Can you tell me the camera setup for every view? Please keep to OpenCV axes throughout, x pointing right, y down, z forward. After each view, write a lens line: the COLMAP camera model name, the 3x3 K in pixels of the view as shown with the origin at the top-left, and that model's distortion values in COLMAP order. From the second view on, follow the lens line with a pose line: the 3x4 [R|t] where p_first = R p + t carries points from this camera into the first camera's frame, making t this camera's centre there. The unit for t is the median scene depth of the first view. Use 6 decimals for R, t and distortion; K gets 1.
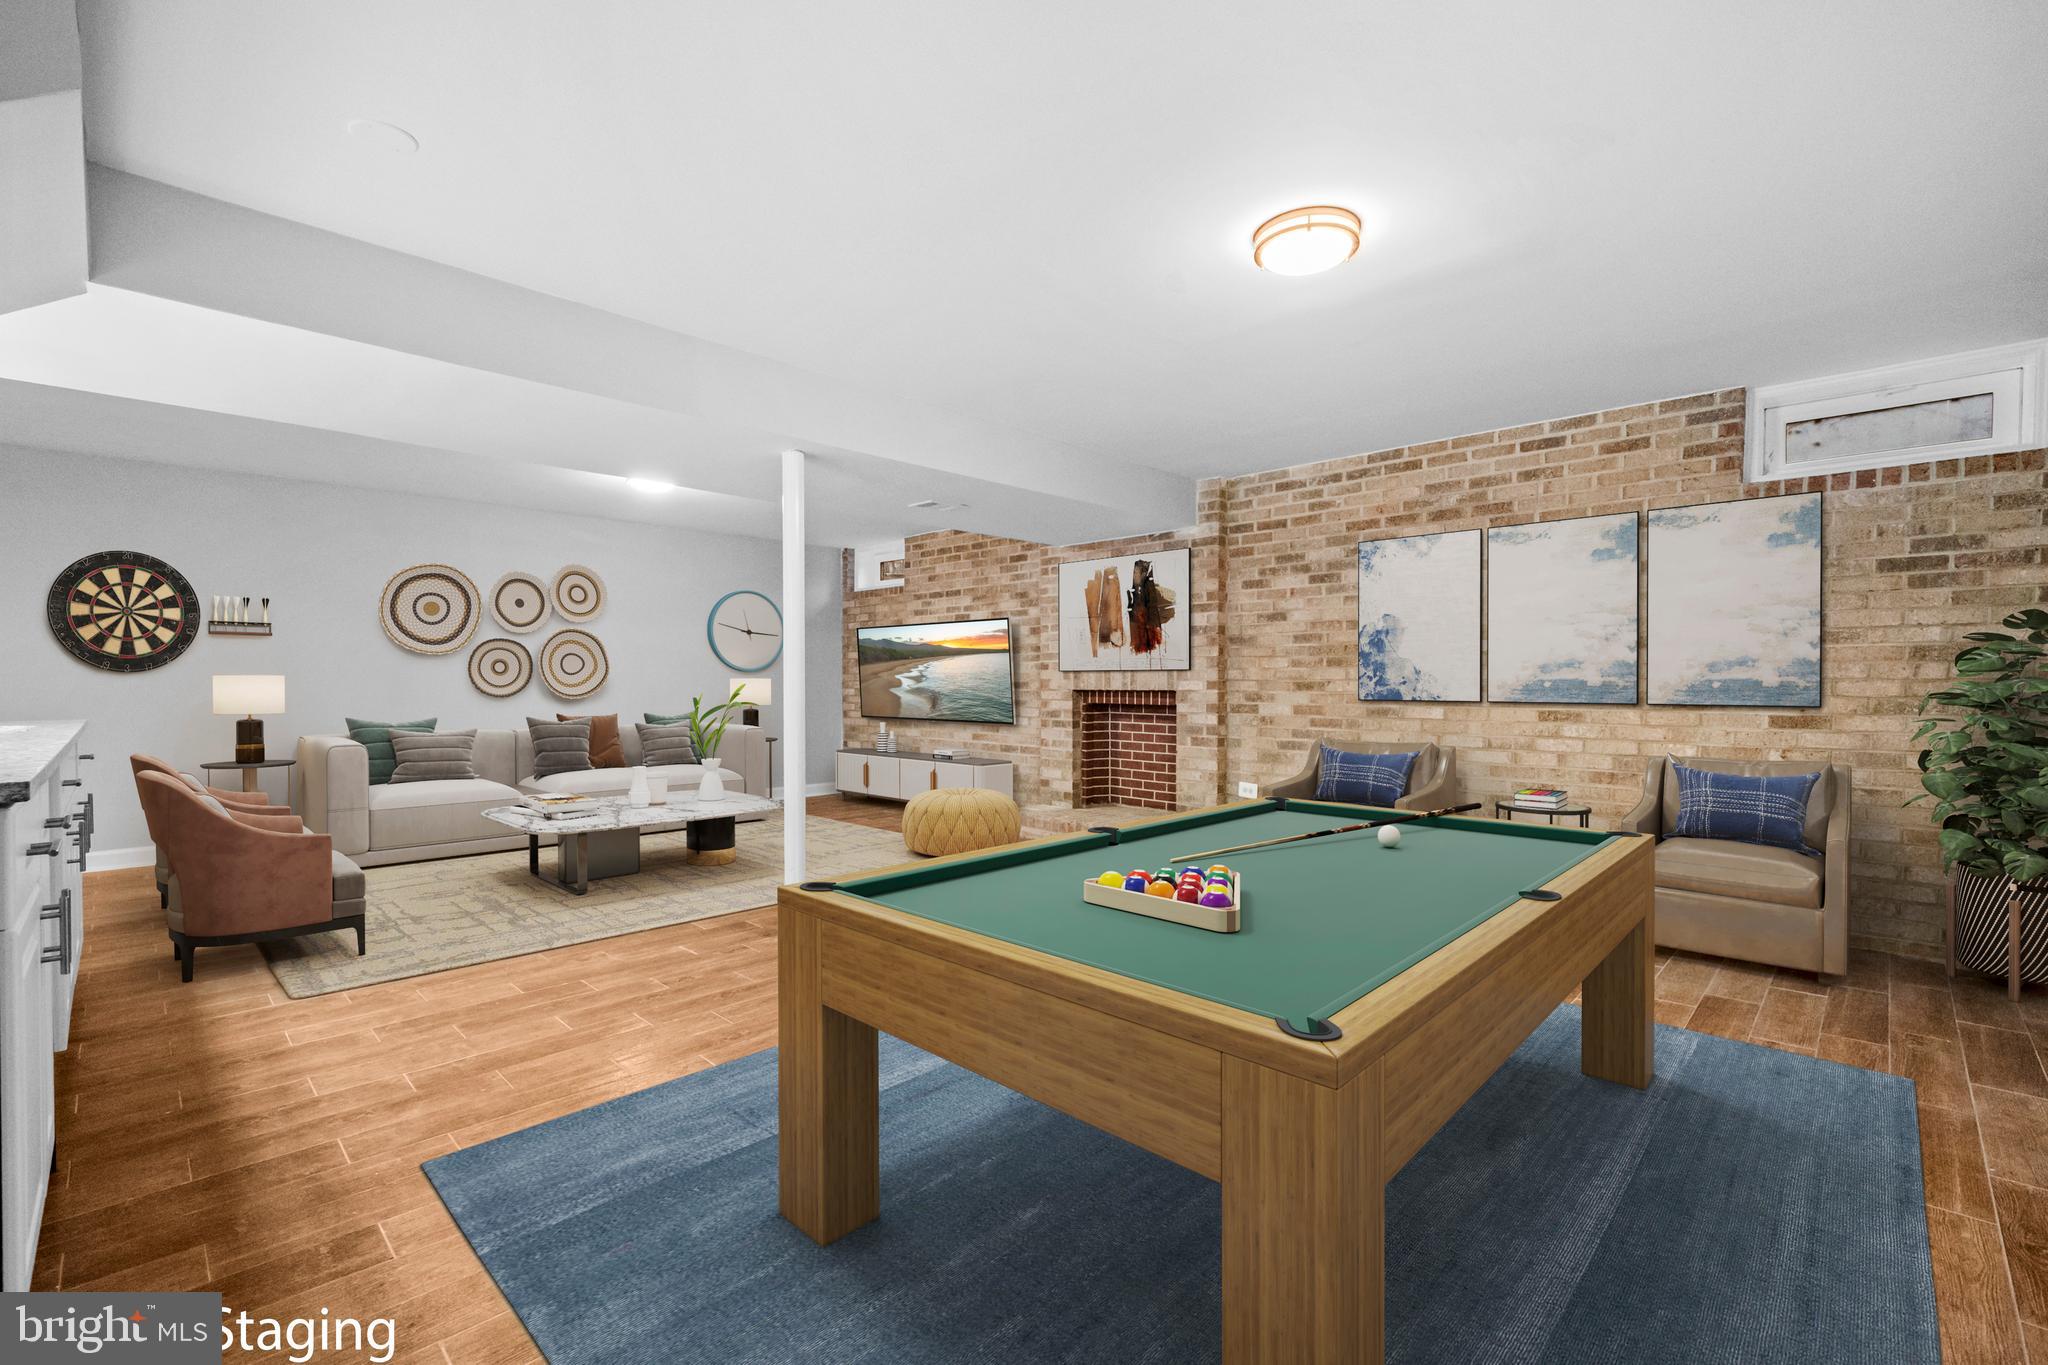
lens RADIAL K [[881.2, 0, 1020.5], [0, 881.2, 695.3], [0, 0, 1]] dist [0.000225, 0.000182]
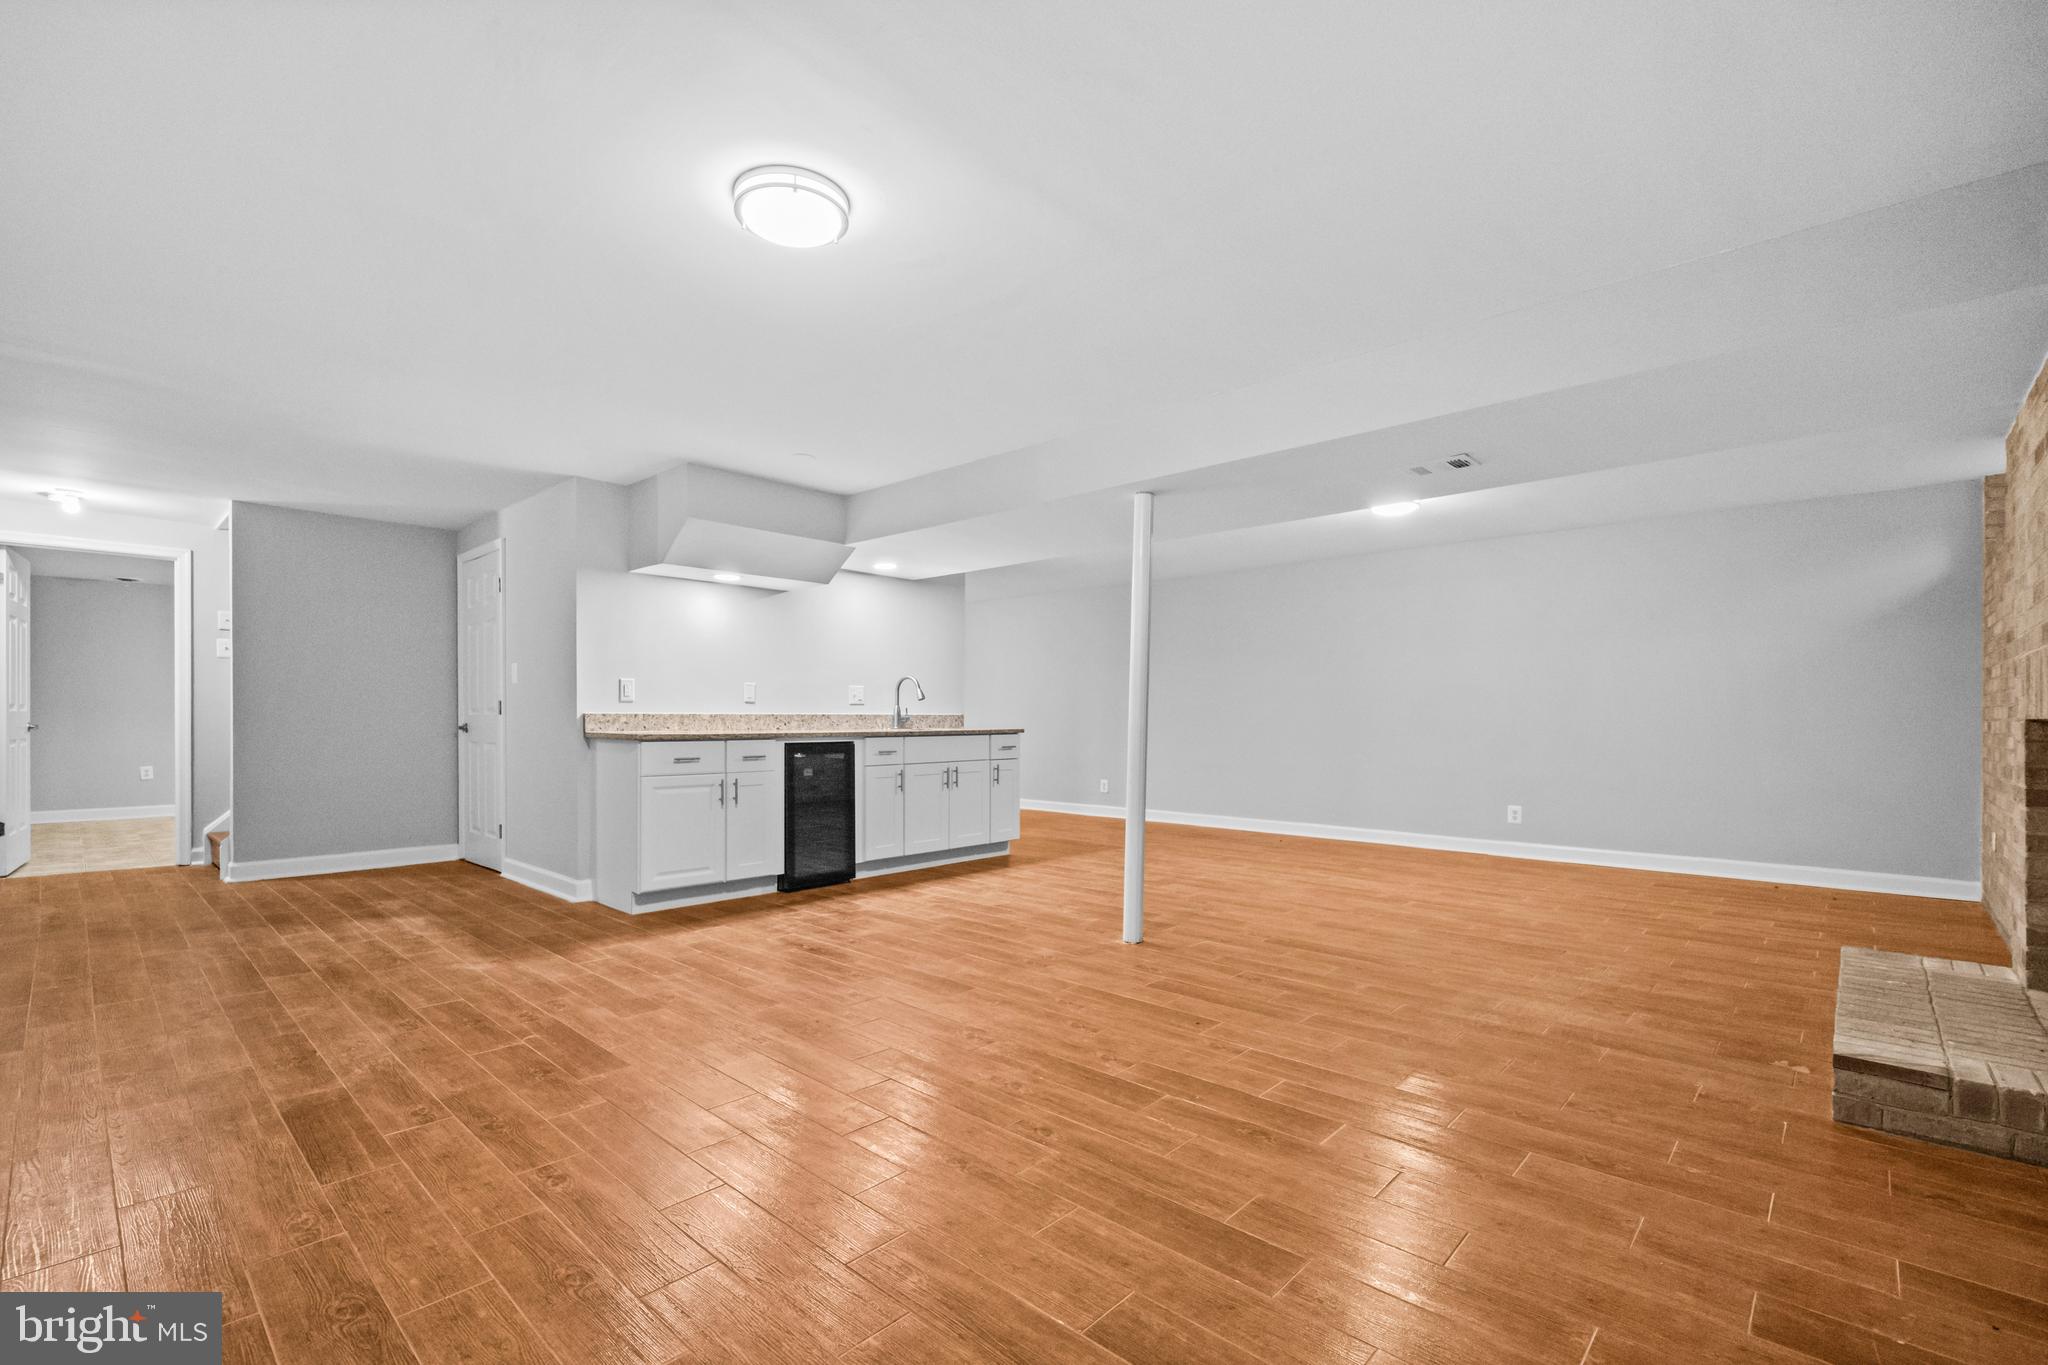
lens RADIAL K [[898.6, 0, 1020.0], [0, 898.6, 719.9], [0, 0, 1]] dist [0.002110, 0.000016]
pose [[0.018661, 0.005355, -0.999812, 1.127171], [-0.009610, 0.999940, 0.005176, -0.005647], [0.999780, 0.009511, 0.018712, 1.093692]]
